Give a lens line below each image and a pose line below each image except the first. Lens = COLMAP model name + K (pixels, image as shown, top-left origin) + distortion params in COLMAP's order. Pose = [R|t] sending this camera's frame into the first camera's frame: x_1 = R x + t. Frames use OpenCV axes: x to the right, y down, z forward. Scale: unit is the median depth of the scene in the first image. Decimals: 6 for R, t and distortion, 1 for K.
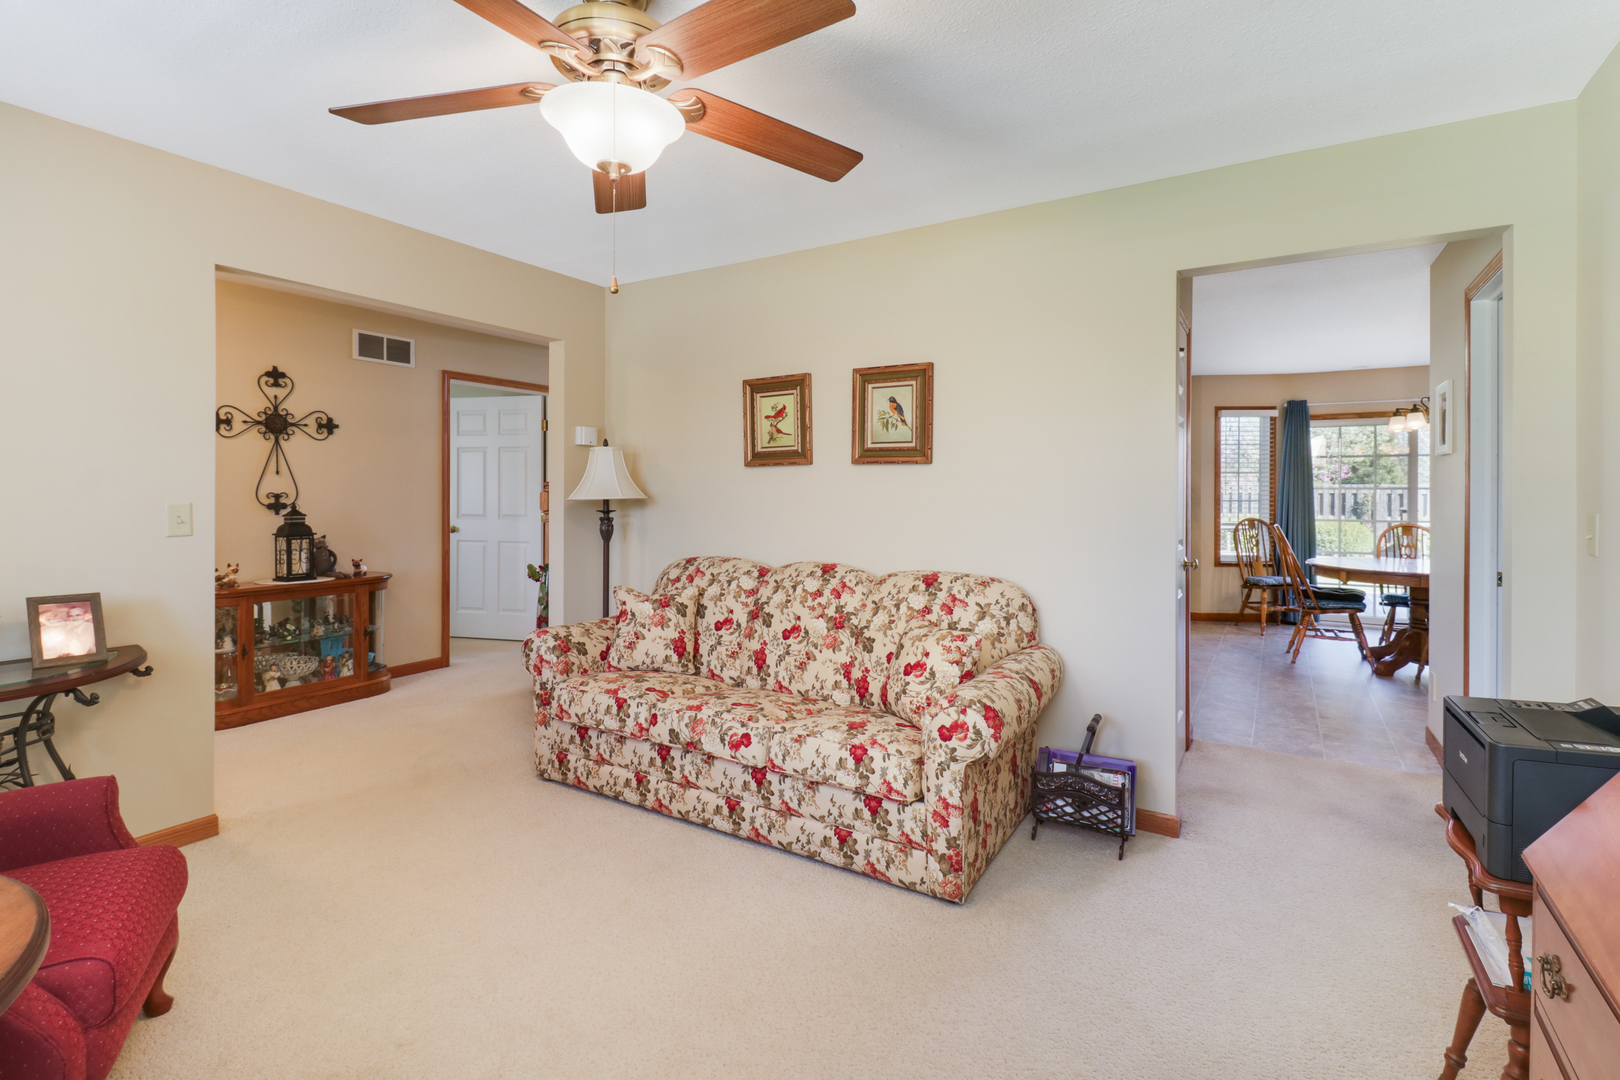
lens RADIAL K [[754.8, 0, 805.4], [0, 754.8, 488.4], [0, 0, 1]] dist [0.002797, -0.002094]
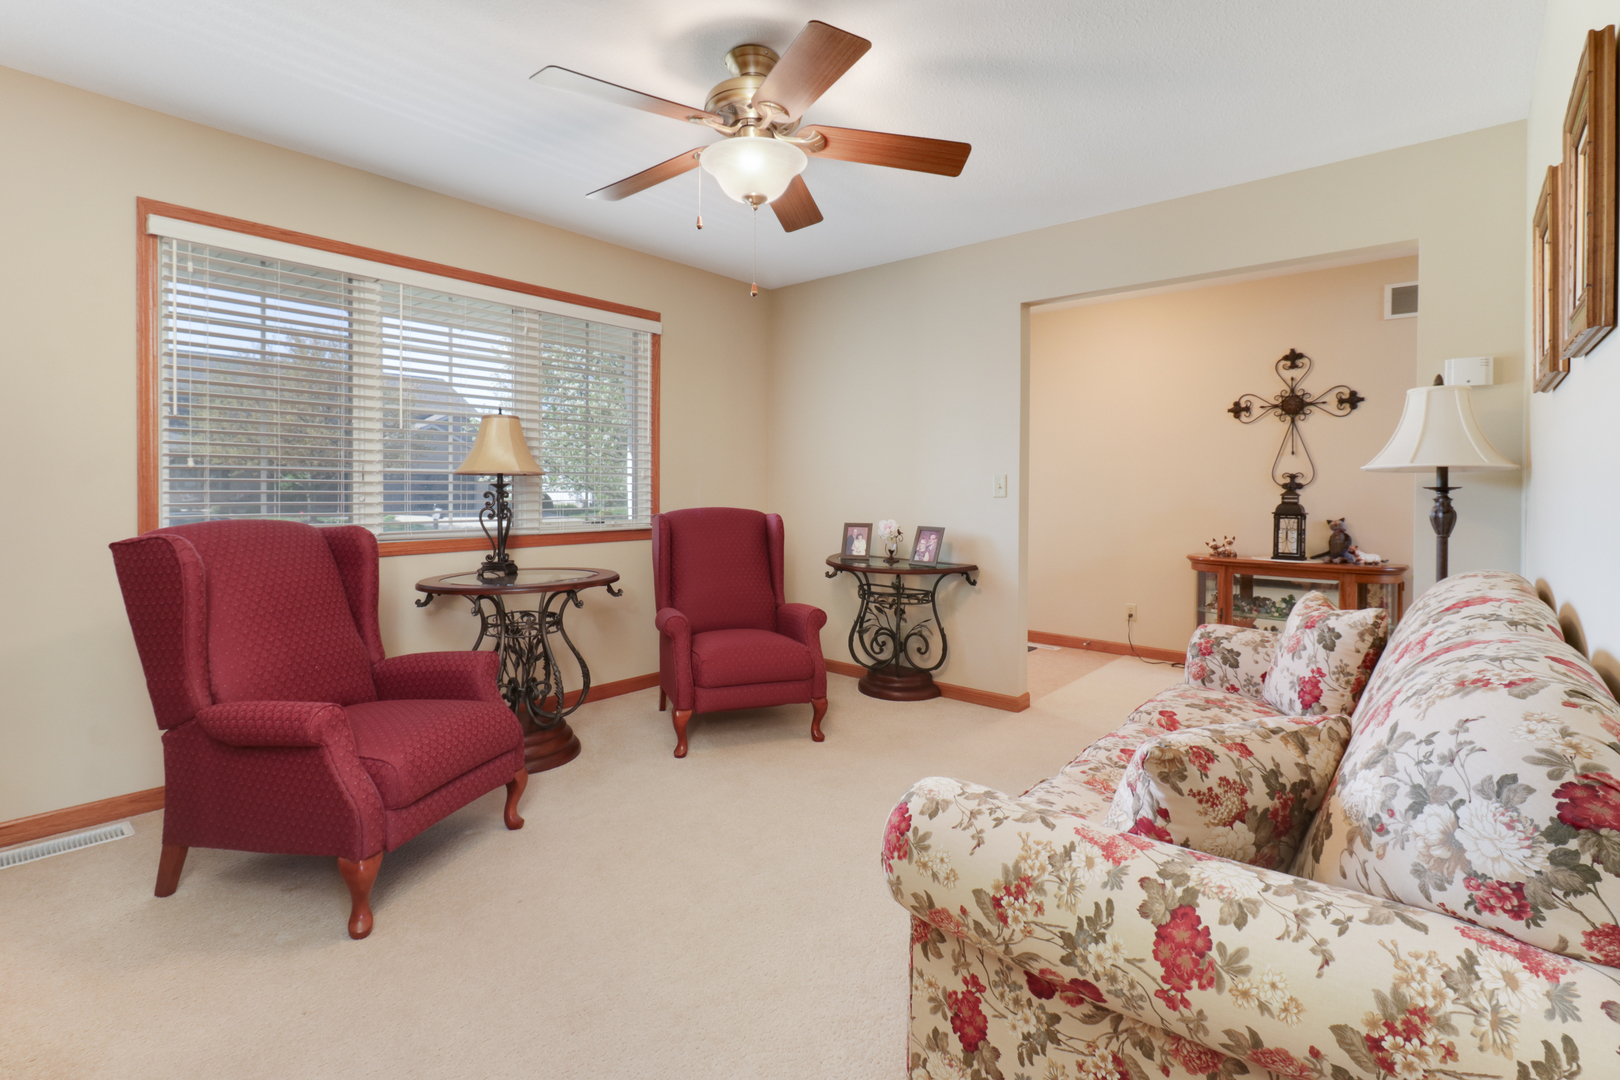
lens RADIAL K [[754.8, 0, 806.9], [0, 754.8, 493.4], [0, 0, 1]] dist [0.002797, -0.002094]
pose [[-0.175261, 0.003669, -0.984515, 0.419011], [-0.004373, 0.999980, 0.004505, 0.031879], [0.984512, 0.005095, -0.175241, 0.542534]]
